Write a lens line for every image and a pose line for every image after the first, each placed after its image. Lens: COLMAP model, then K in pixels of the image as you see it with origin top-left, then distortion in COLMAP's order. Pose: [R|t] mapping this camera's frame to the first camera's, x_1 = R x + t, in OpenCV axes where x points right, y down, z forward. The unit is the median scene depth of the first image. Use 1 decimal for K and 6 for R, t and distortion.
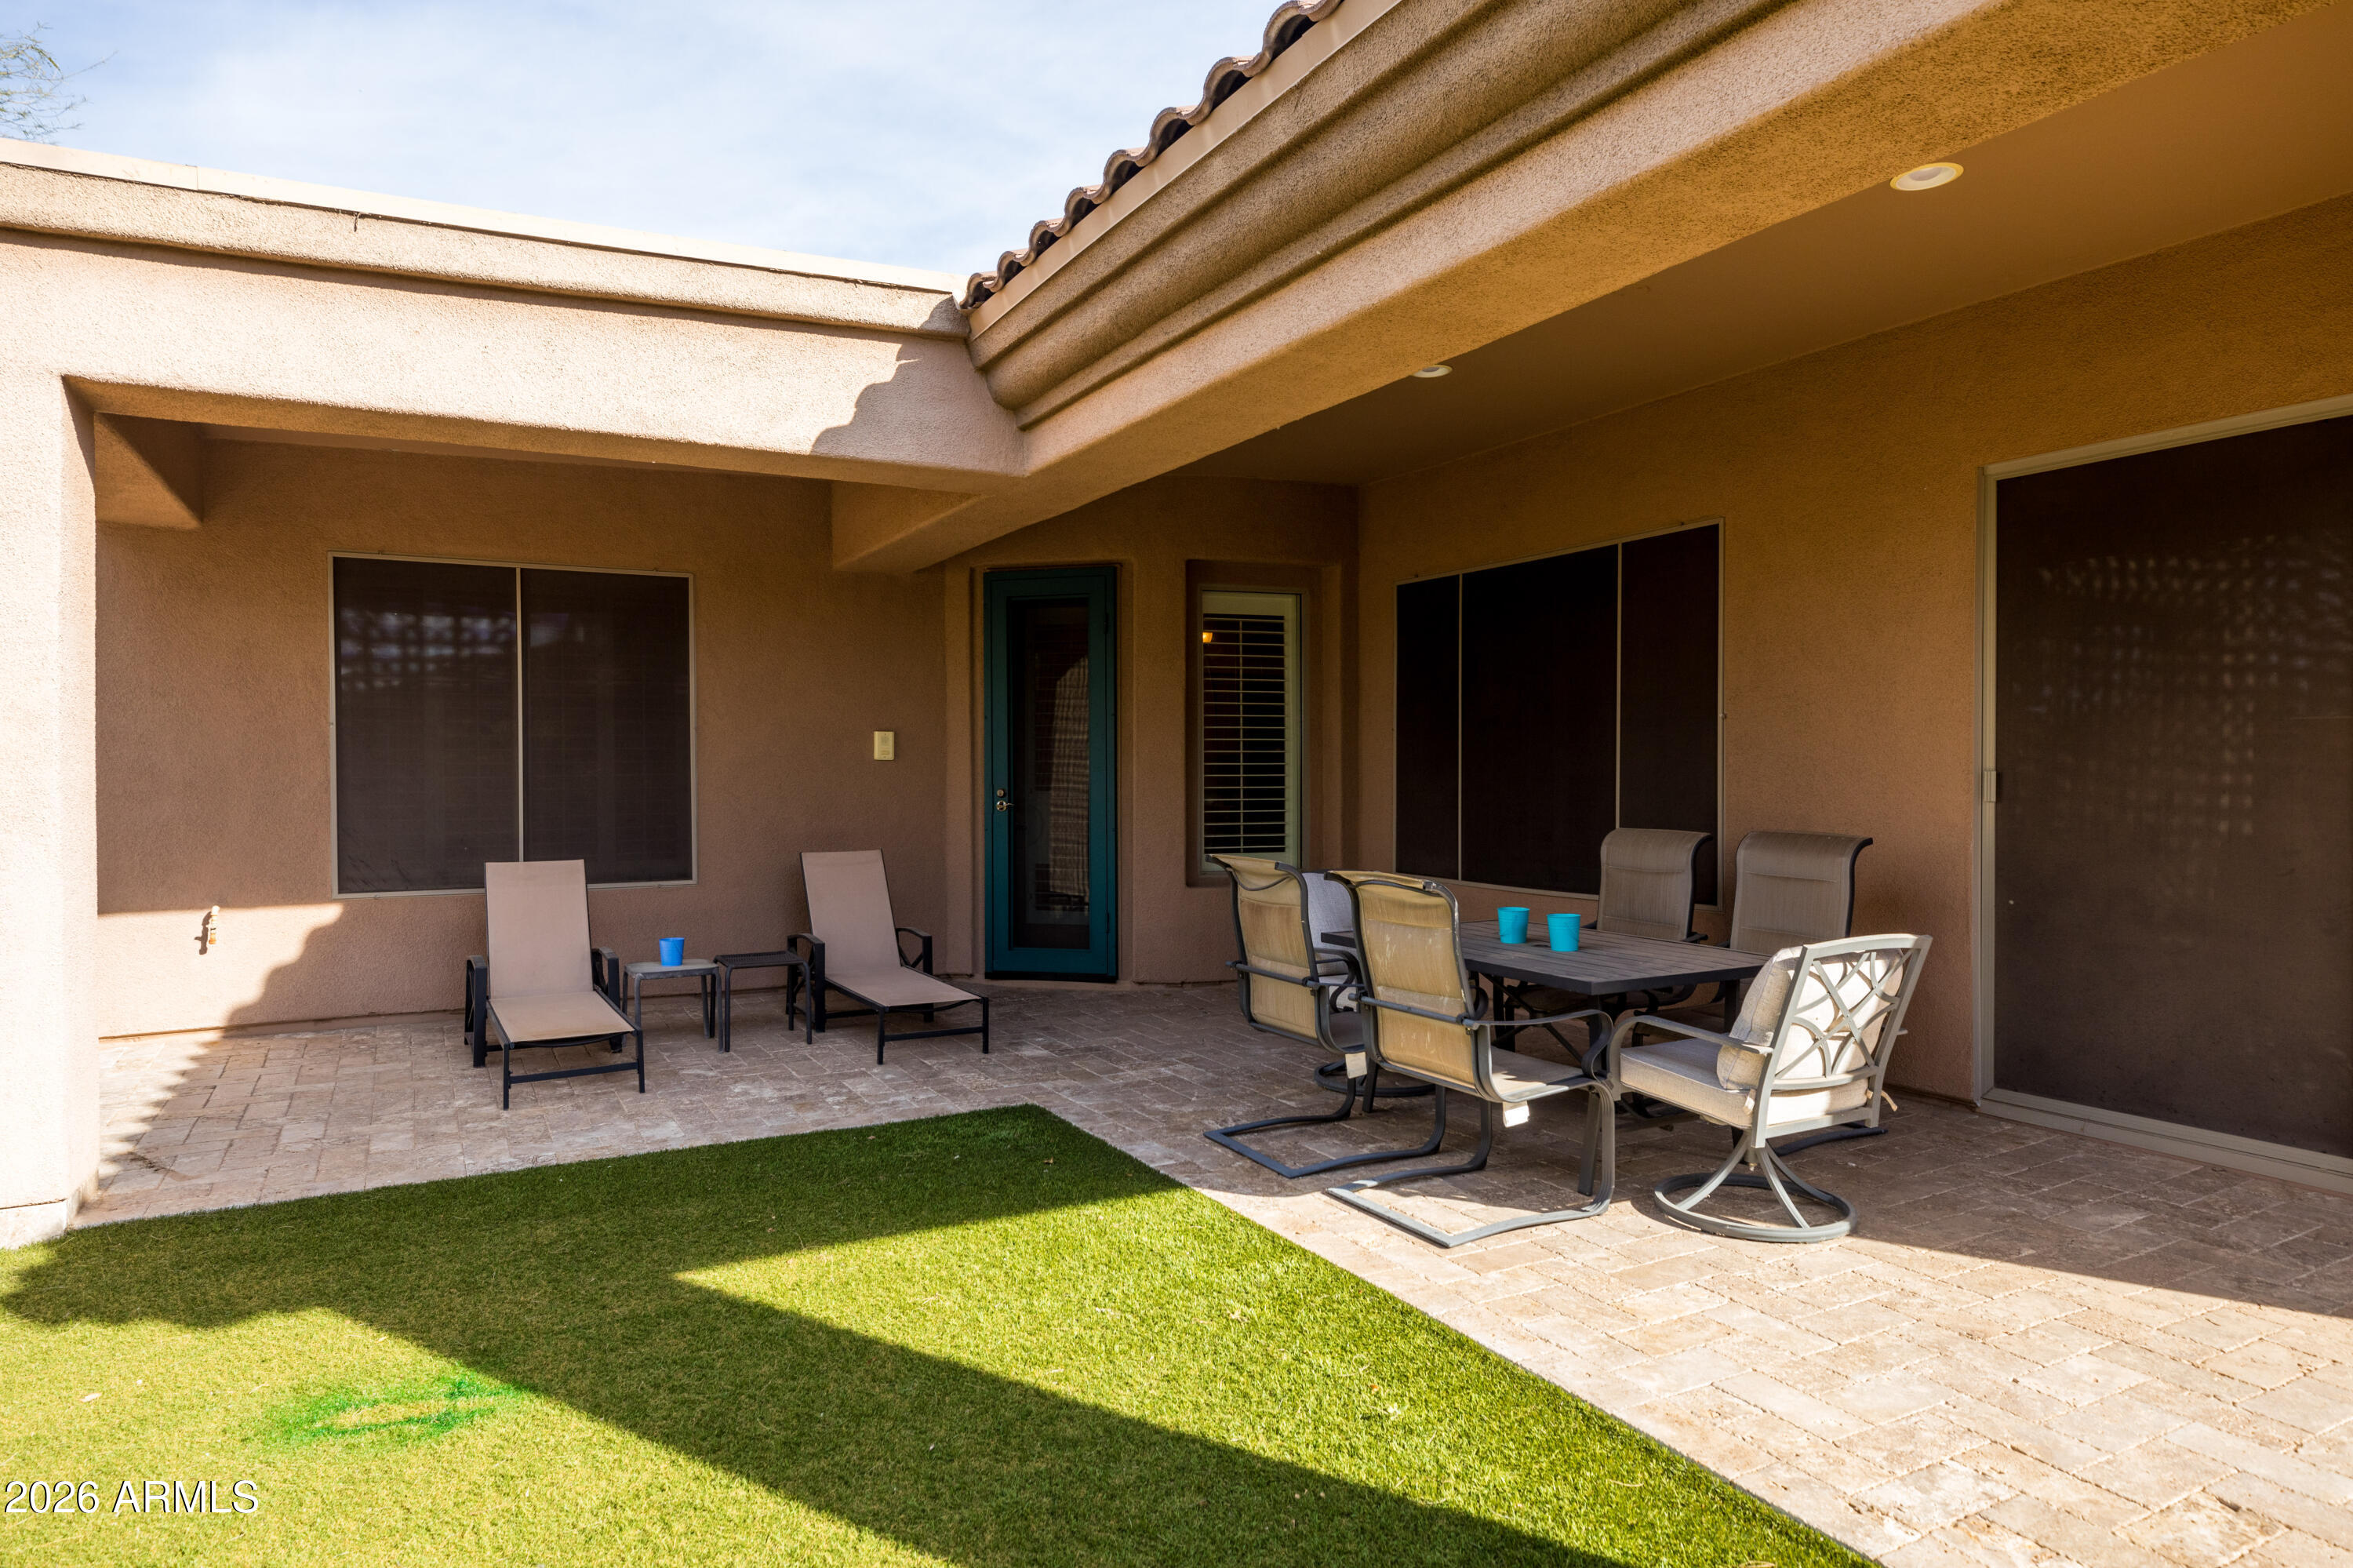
lens RADIAL K [[1405.7, 0, 1167.6], [0, 1405.7, 781.1], [0, 0, 1]] dist [0.000809, -0.000564]
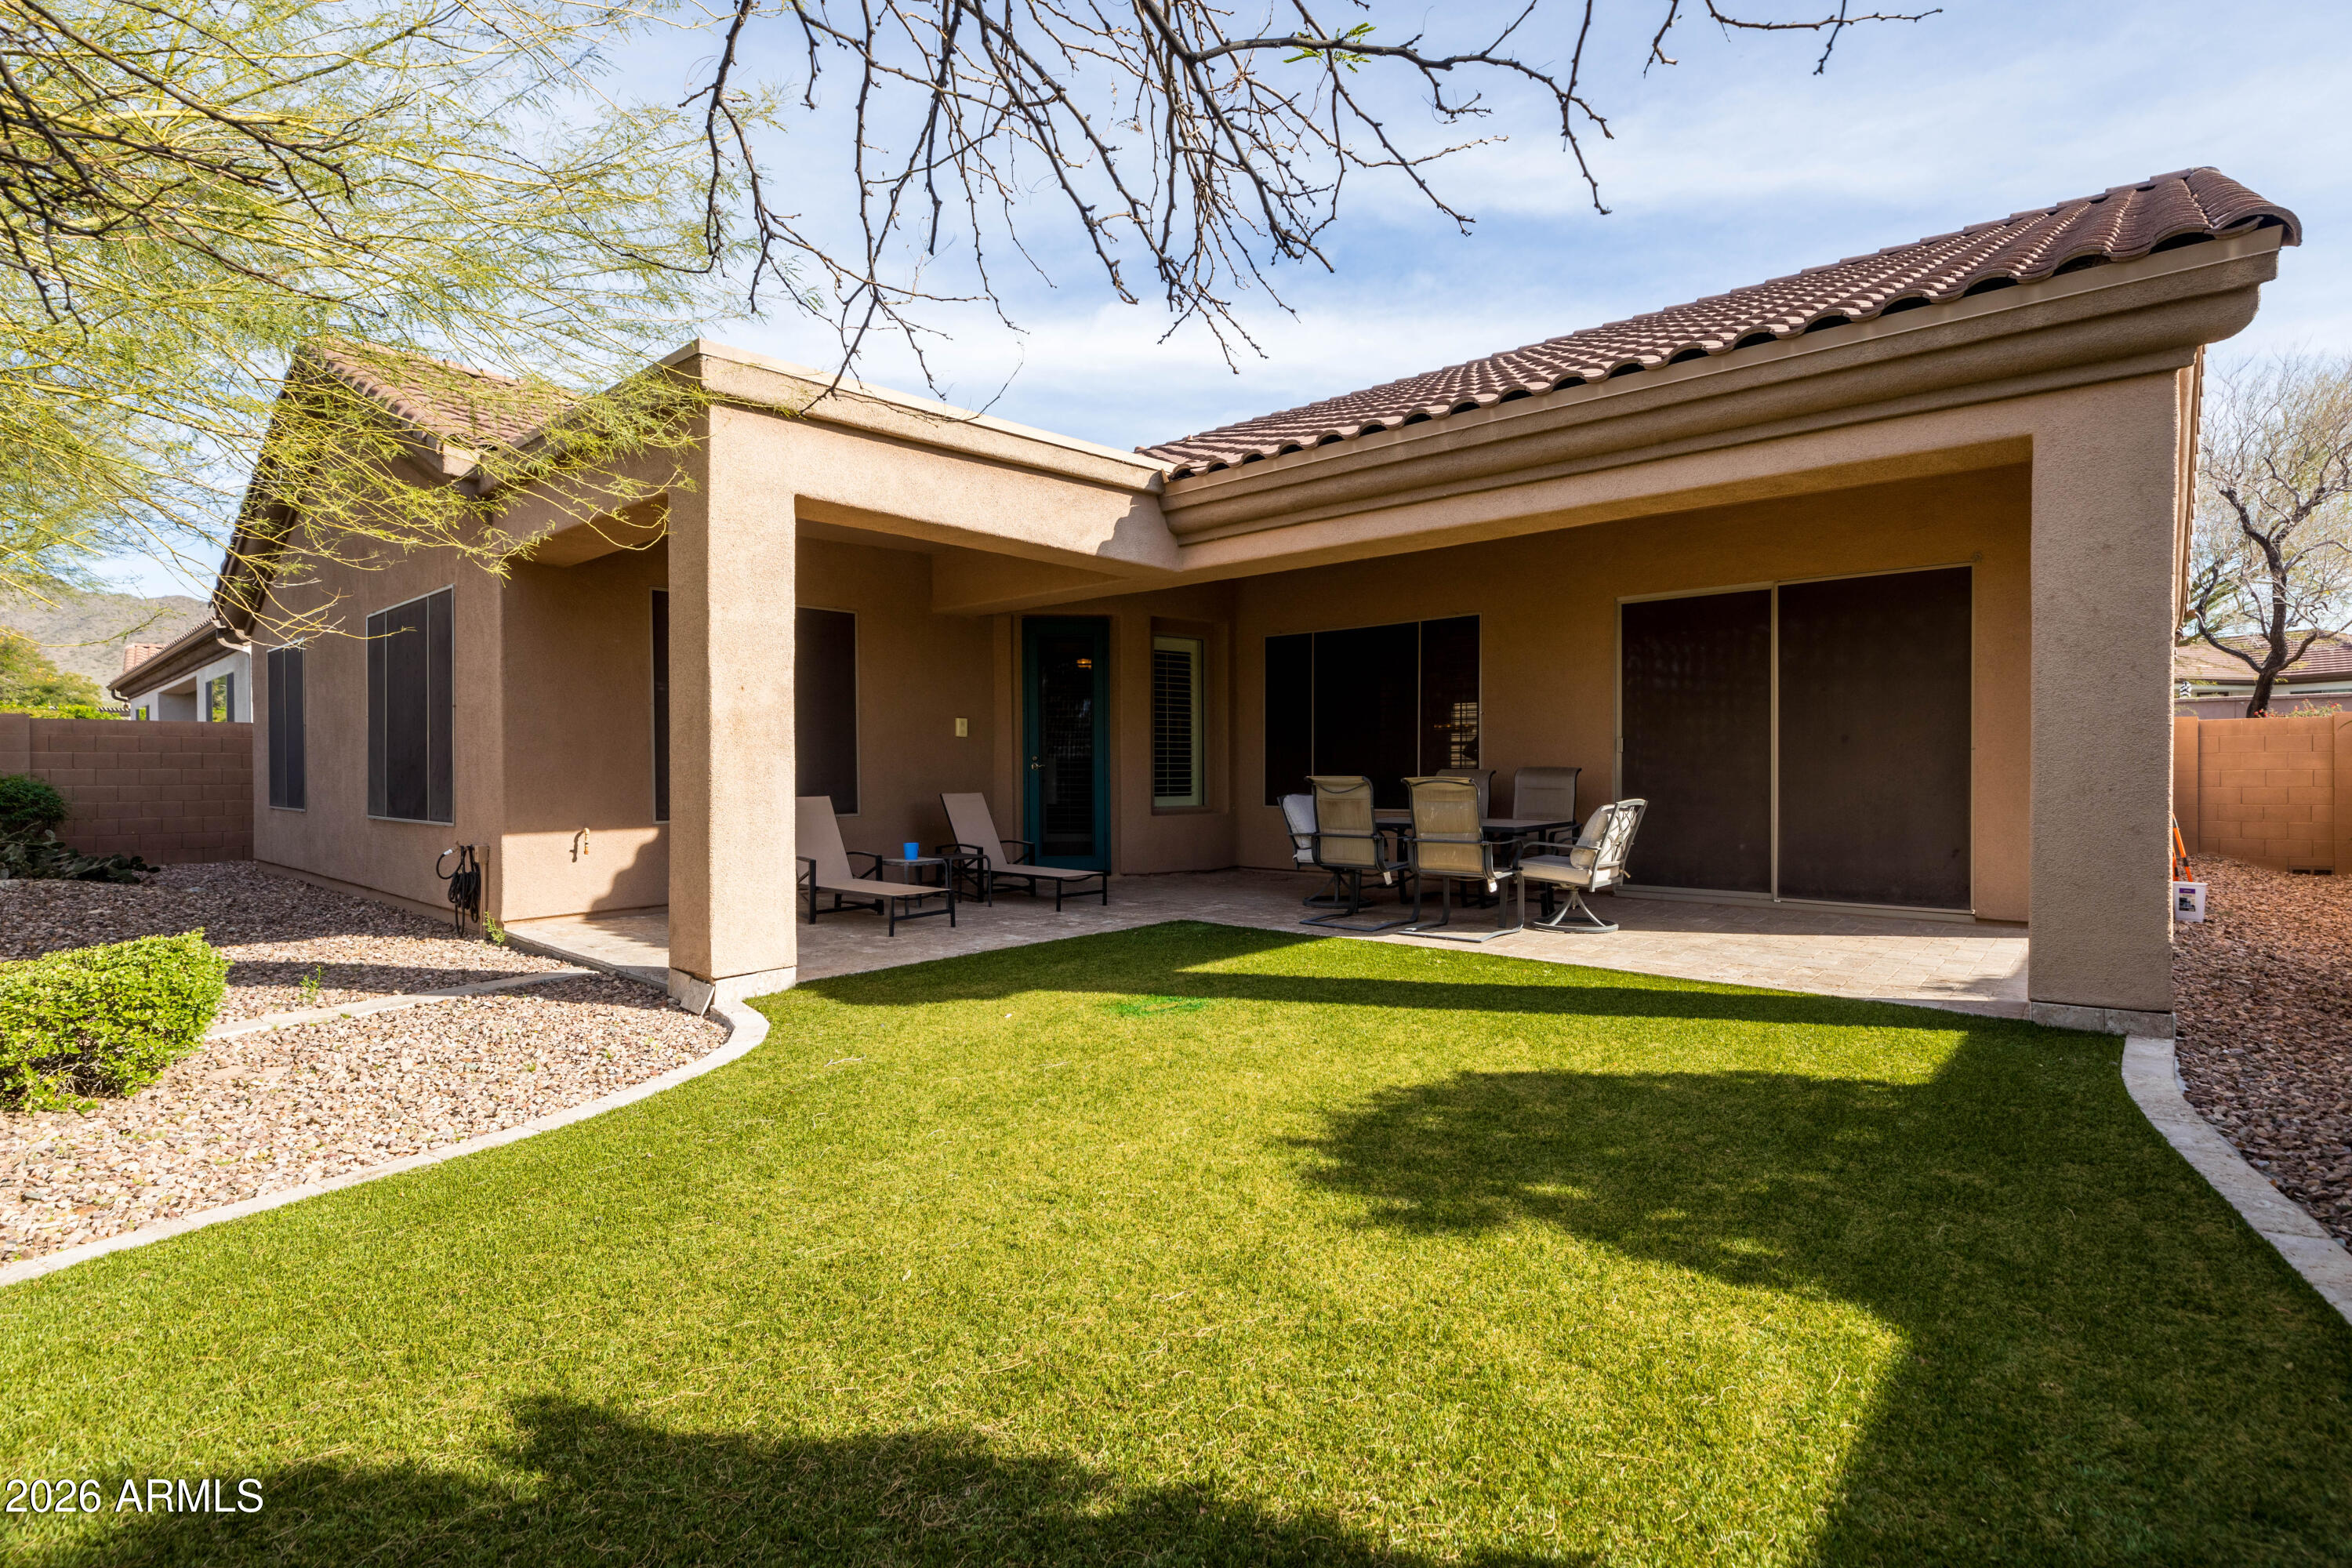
lens RADIAL K [[1112.6, 0, 1182.2], [0, 1112.6, 779.4], [0, 0, 1]] dist [-0.003871, 0.000149]
pose [[0.935021, -0.004033, 0.354569, -0.648111], [0.004913, 0.999987, -0.001582, 0.055369], [-0.354558, 0.003222, 0.935028, -0.359843]]
